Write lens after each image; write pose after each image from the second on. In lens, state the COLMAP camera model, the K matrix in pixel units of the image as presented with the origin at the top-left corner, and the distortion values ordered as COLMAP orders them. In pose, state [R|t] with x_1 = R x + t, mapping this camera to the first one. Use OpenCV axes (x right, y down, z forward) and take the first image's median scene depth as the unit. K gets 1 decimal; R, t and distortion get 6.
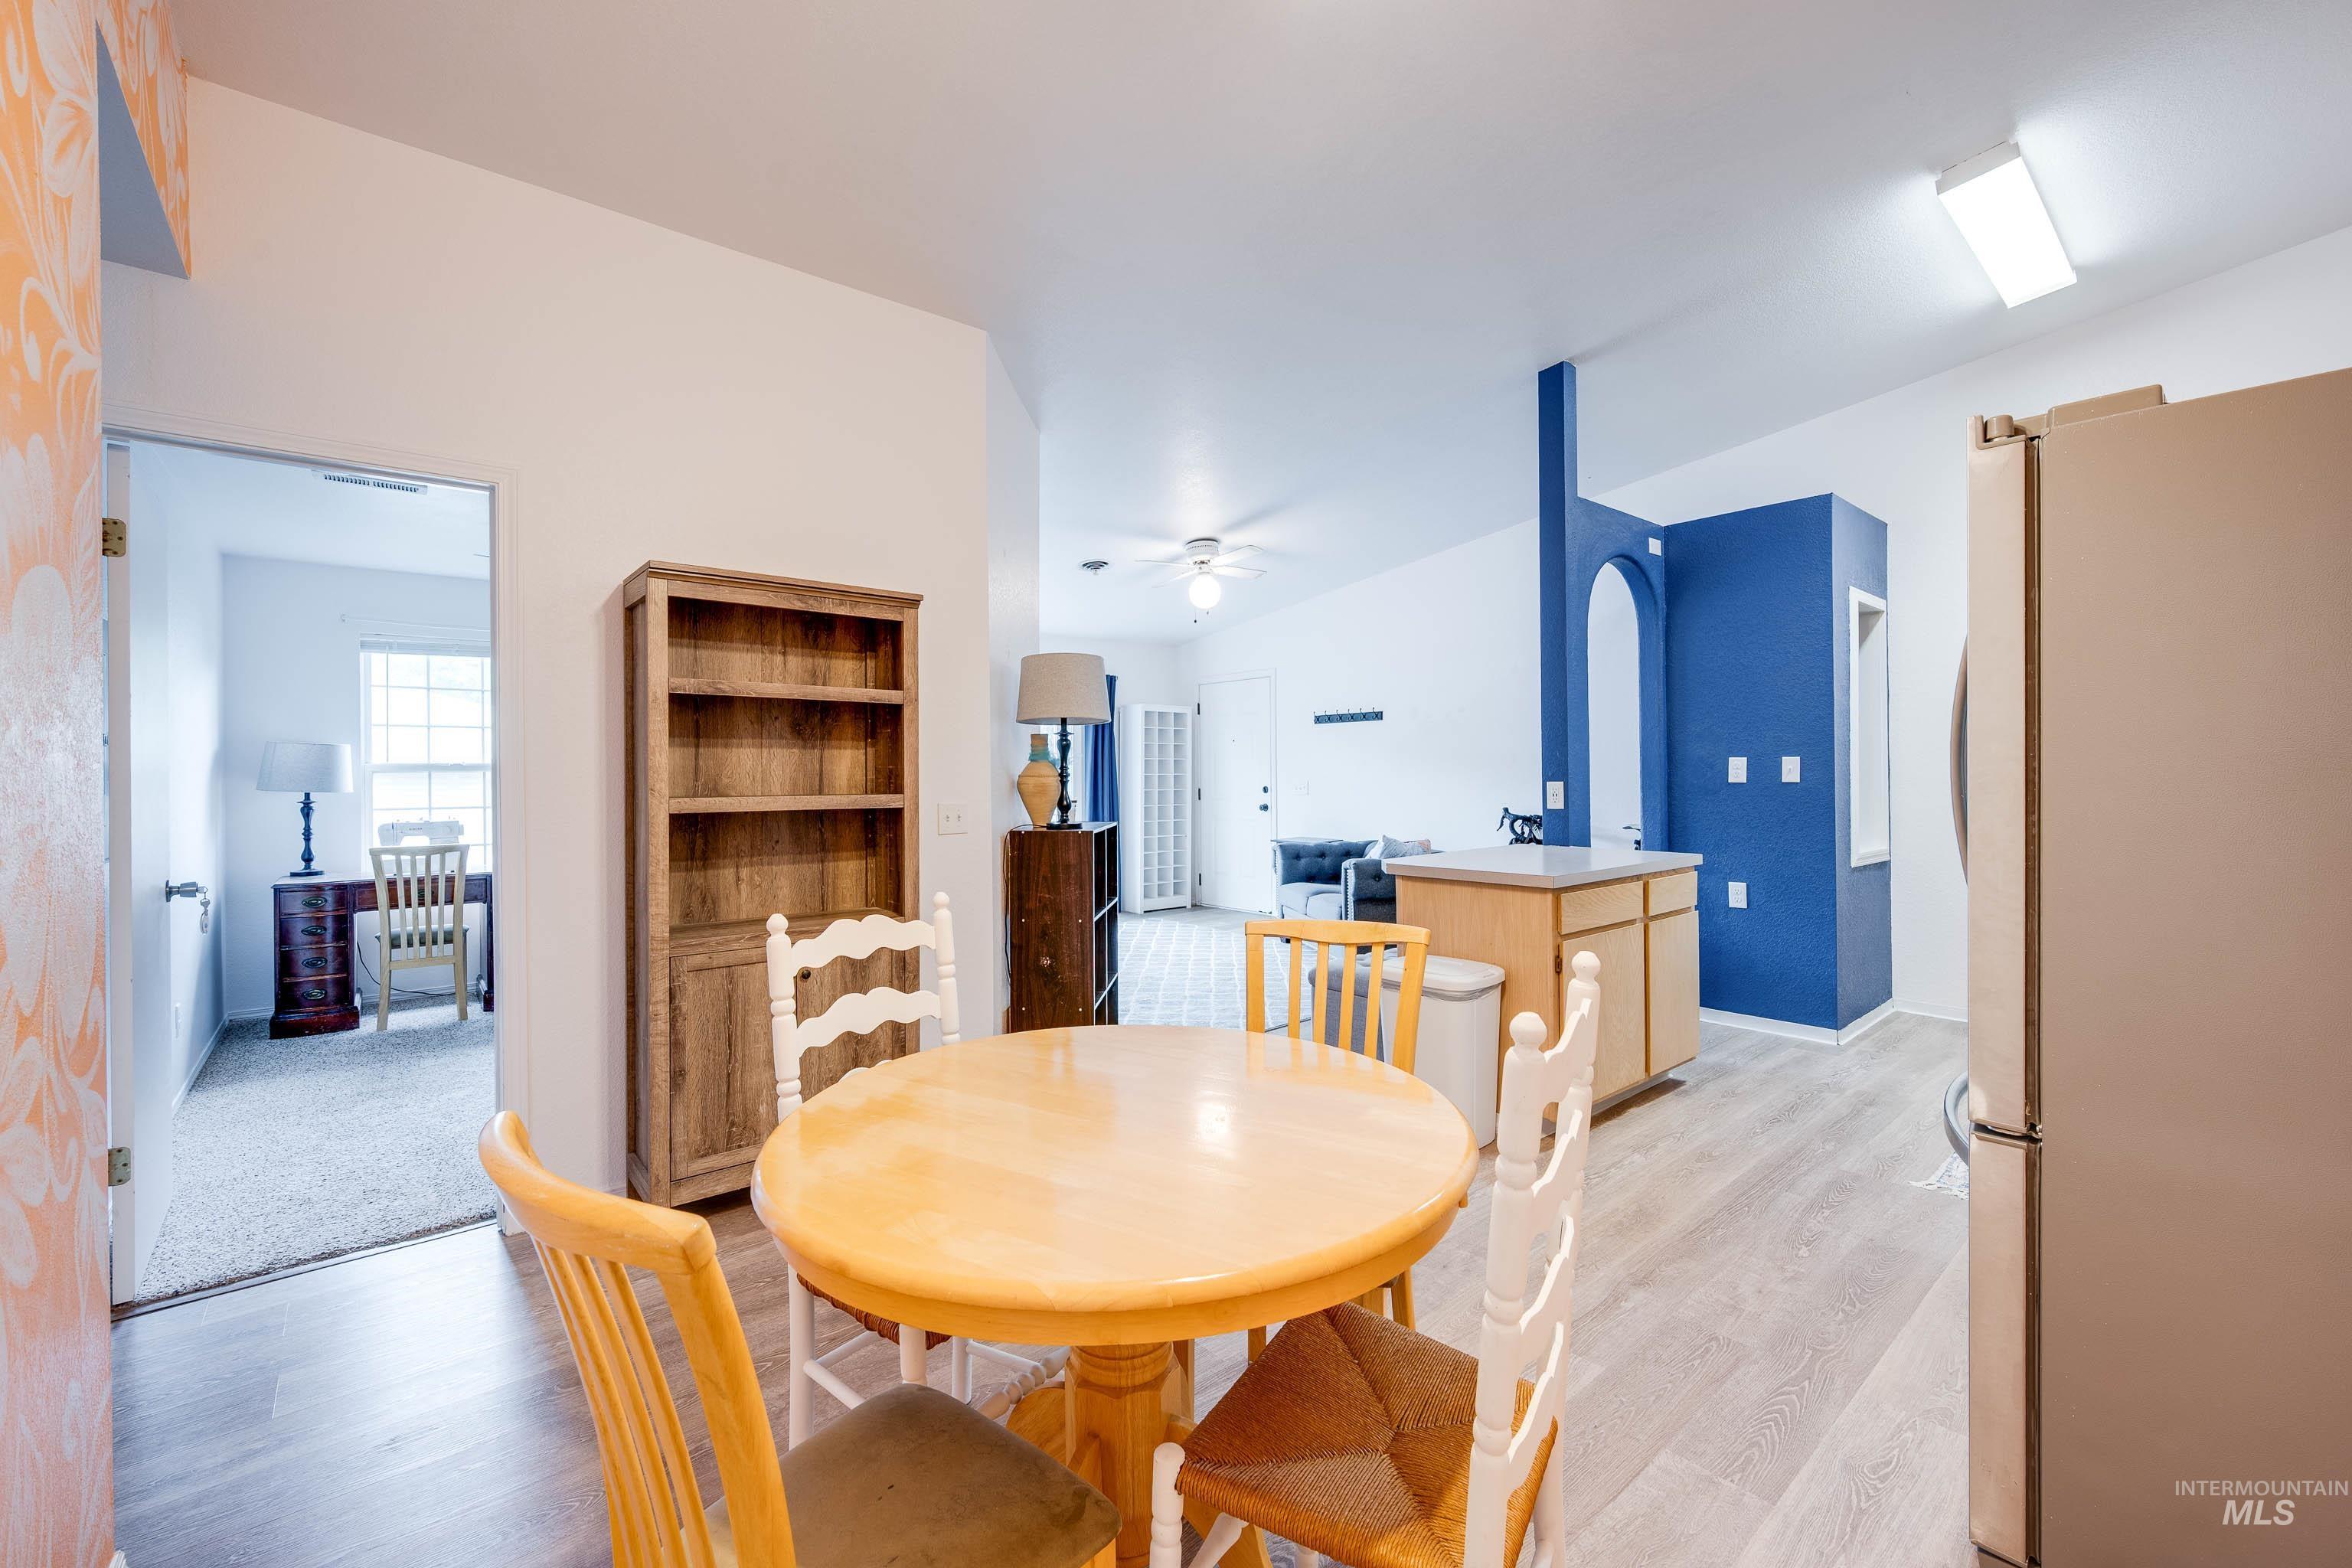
lens RADIAL K [[942.9, 0, 1175.4], [0, 942.9, 764.3], [0, 0, 1]] dist [0.000545, 0.000528]
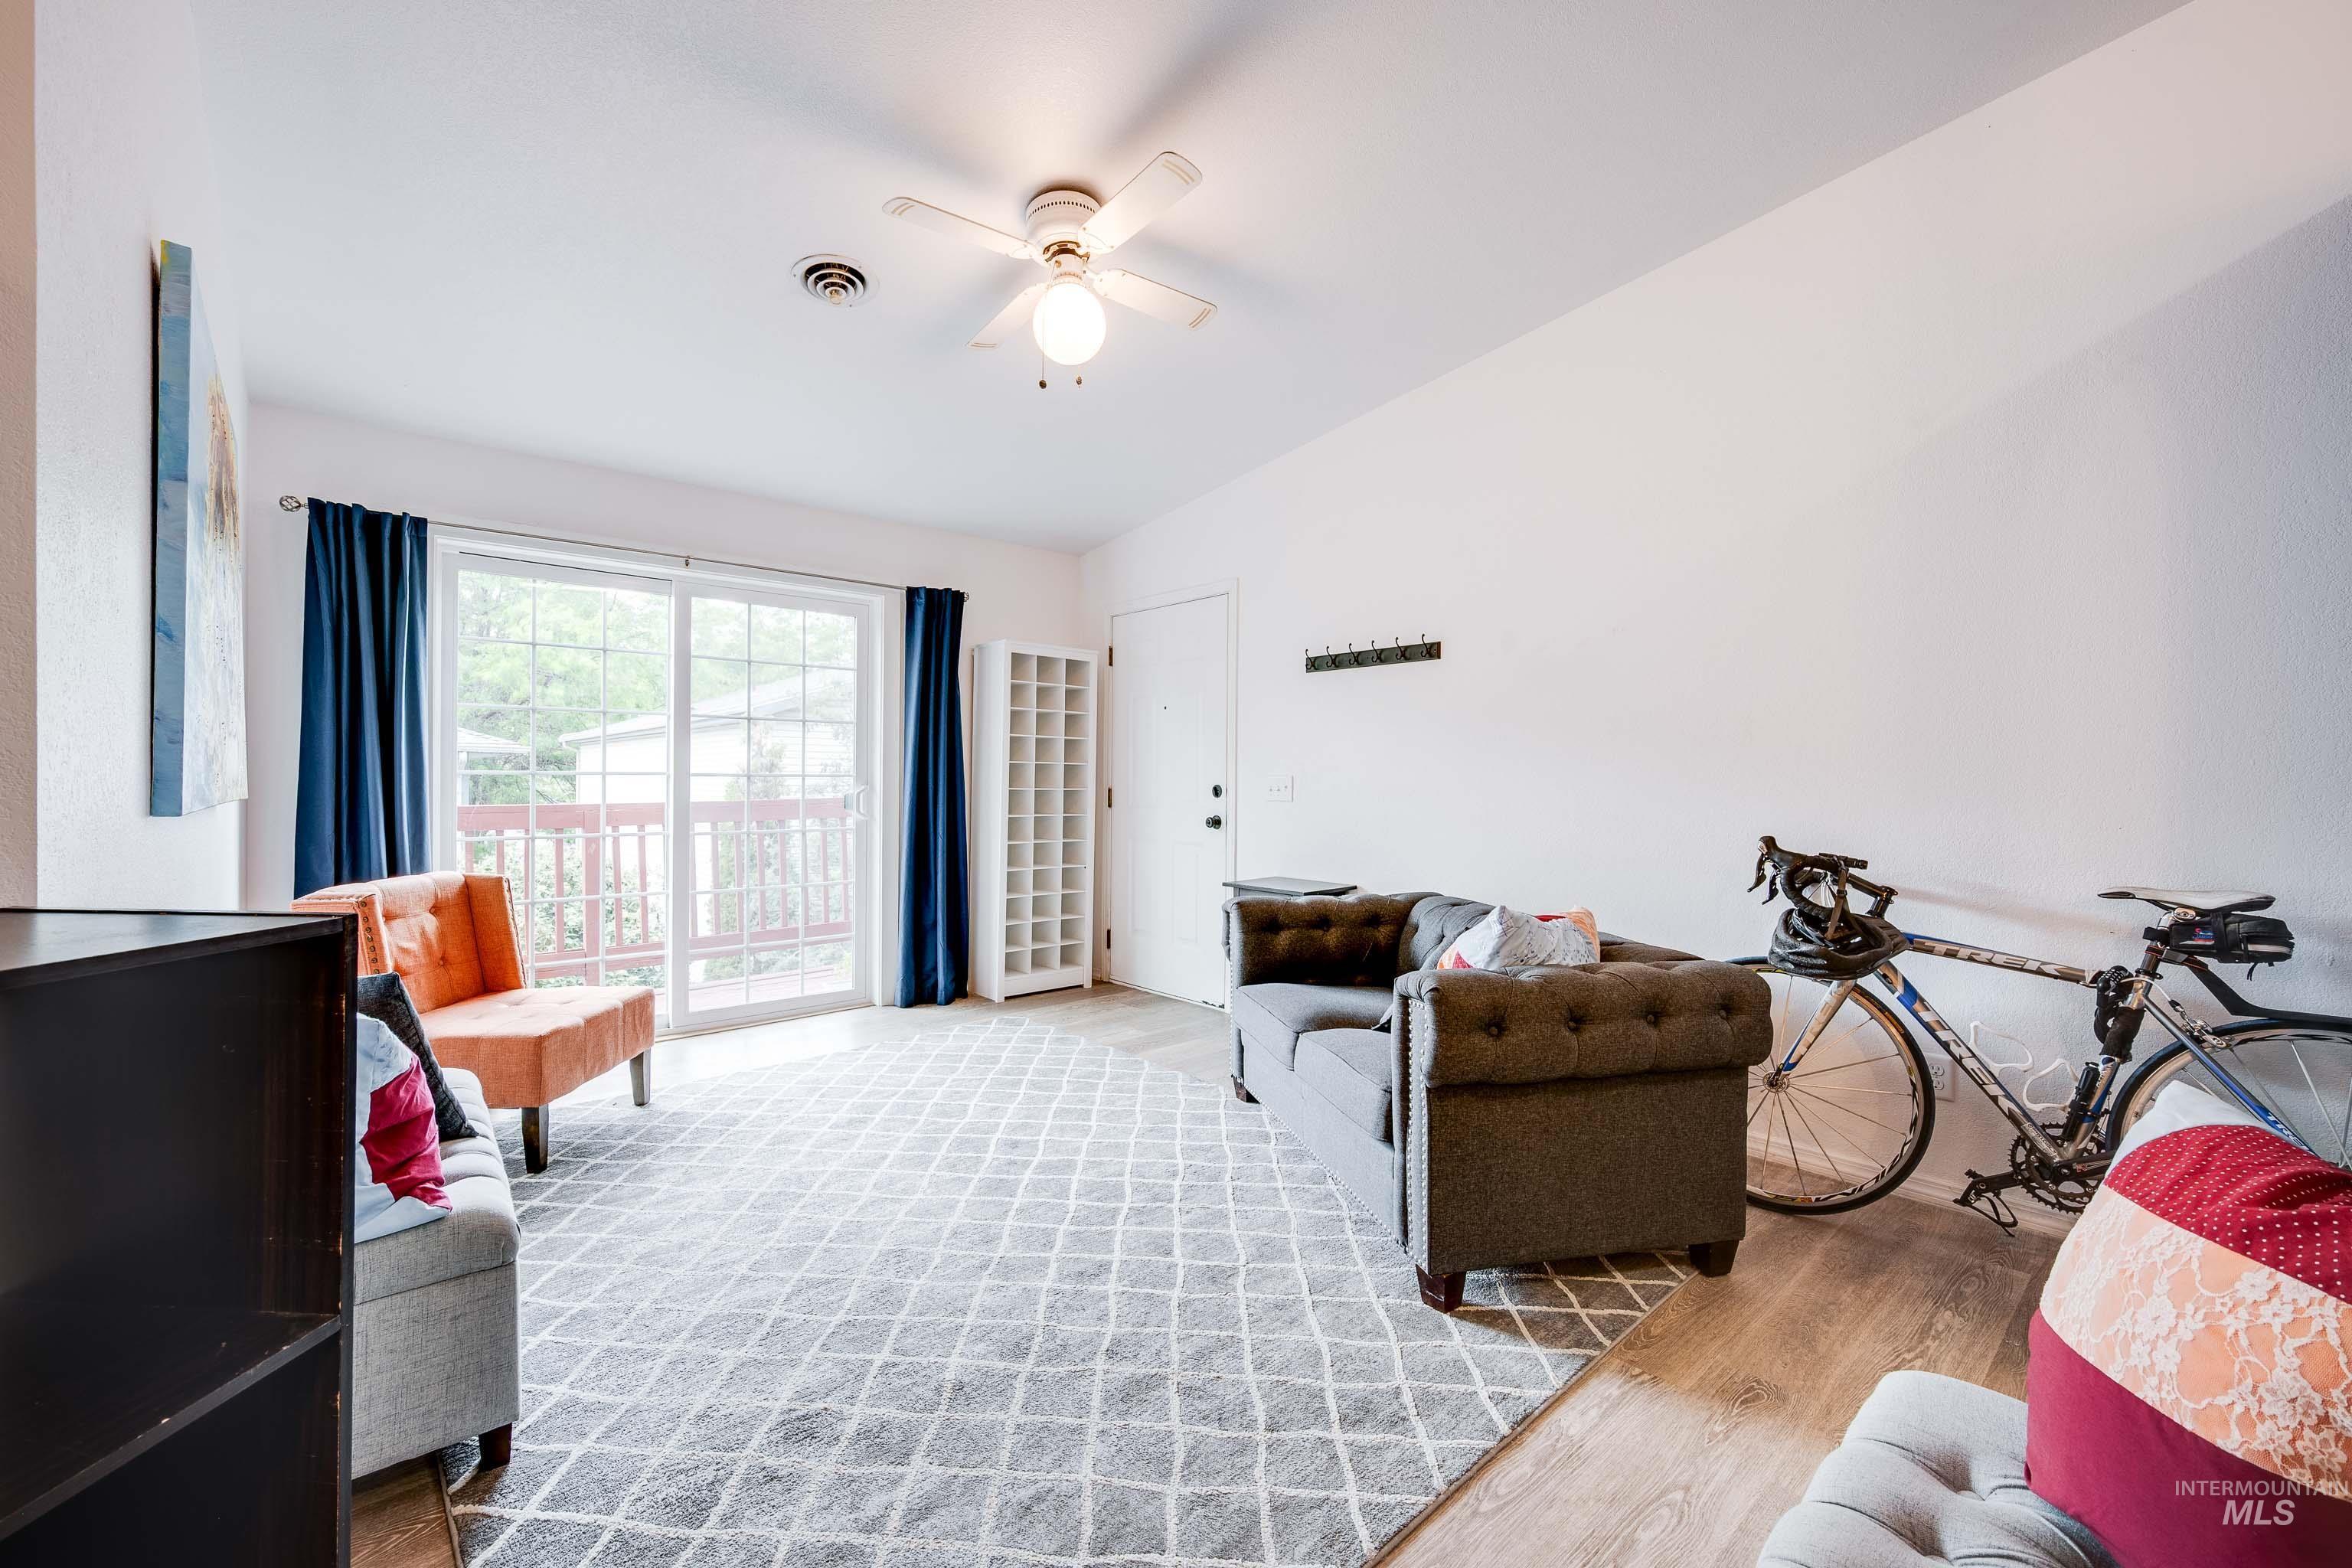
lens RADIAL K [[974.9, 0, 1163.0], [0, 974.9, 784.6], [0, 0, 1]] dist [-0.001755, -0.000037]
pose [[0.999564, 0.015652, 0.025043, 0.066706], [-0.016044, 0.999750, 0.015555, 0.019945], [-0.024793, -0.015950, 0.999565, 0.569366]]
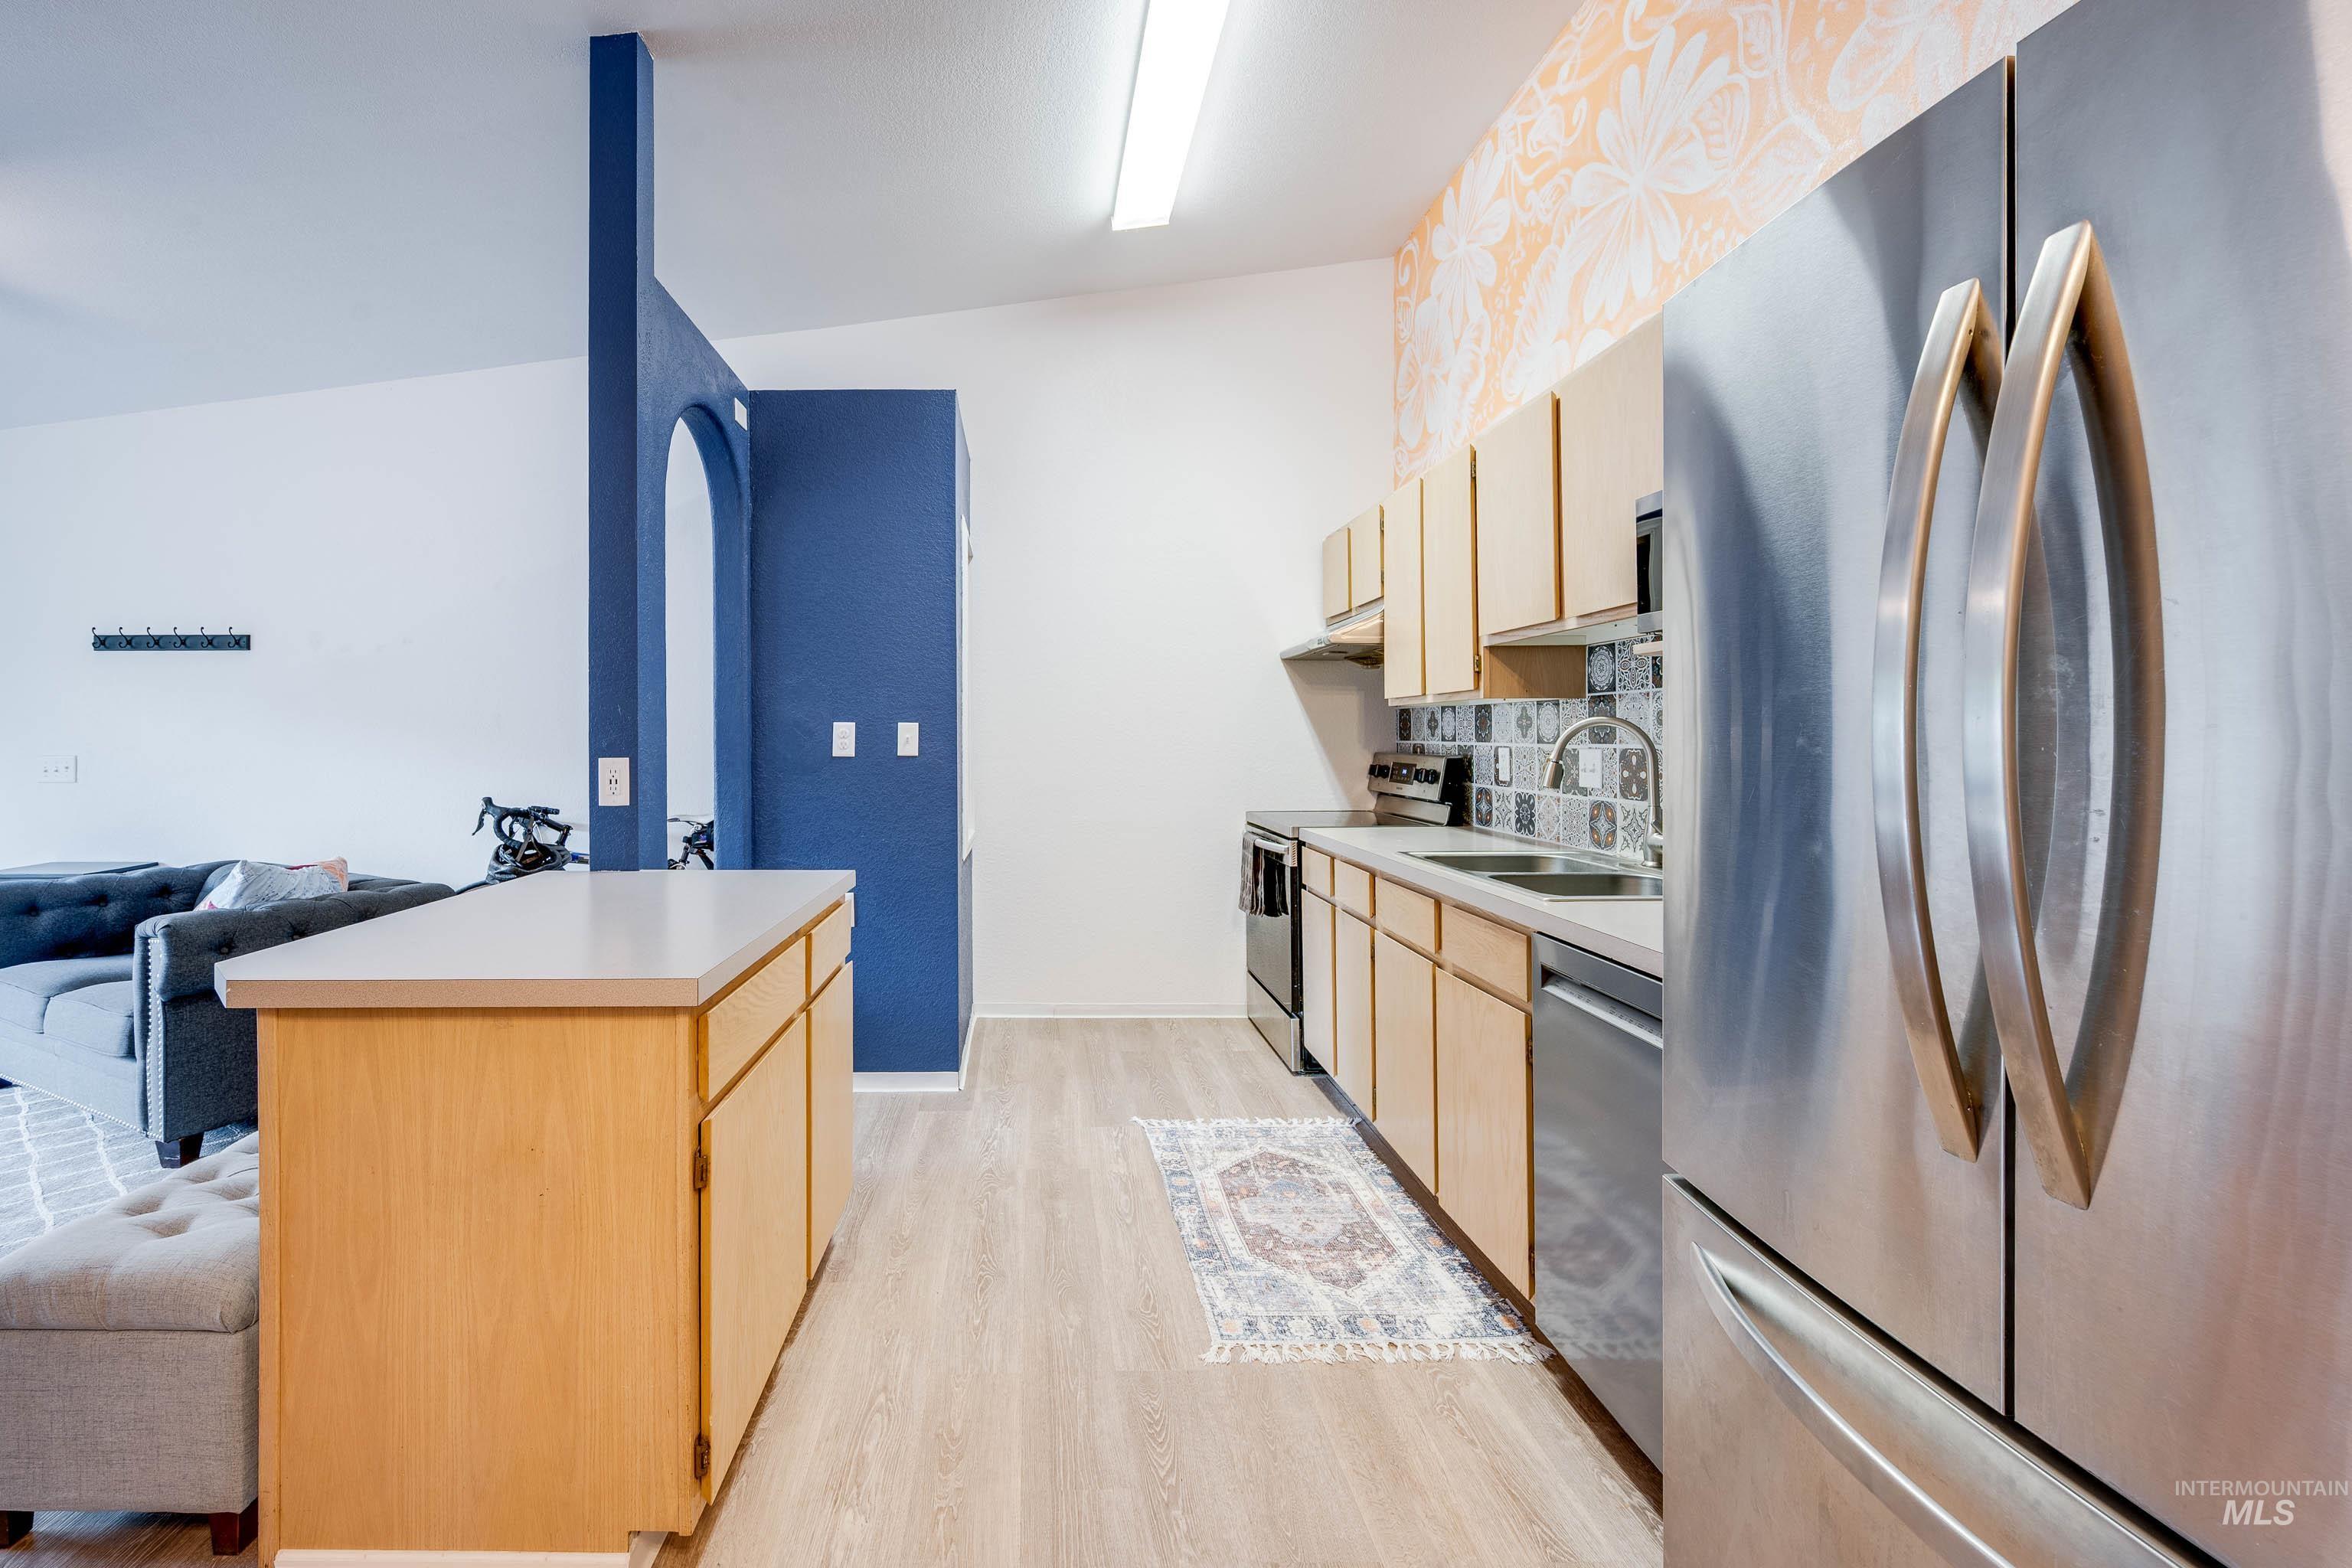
lens RADIAL K [[996.7, 0, 1048.3], [0, 996.7, 731.4], [0, 0, 1]] dist [-0.001725, -0.000205]
pose [[0.633922, 0.012478, 0.773296, 0.071676], [-0.010240, 0.999918, -0.007740, 0.003096], [-0.773329, -0.003012, 0.633997, 0.286348]]
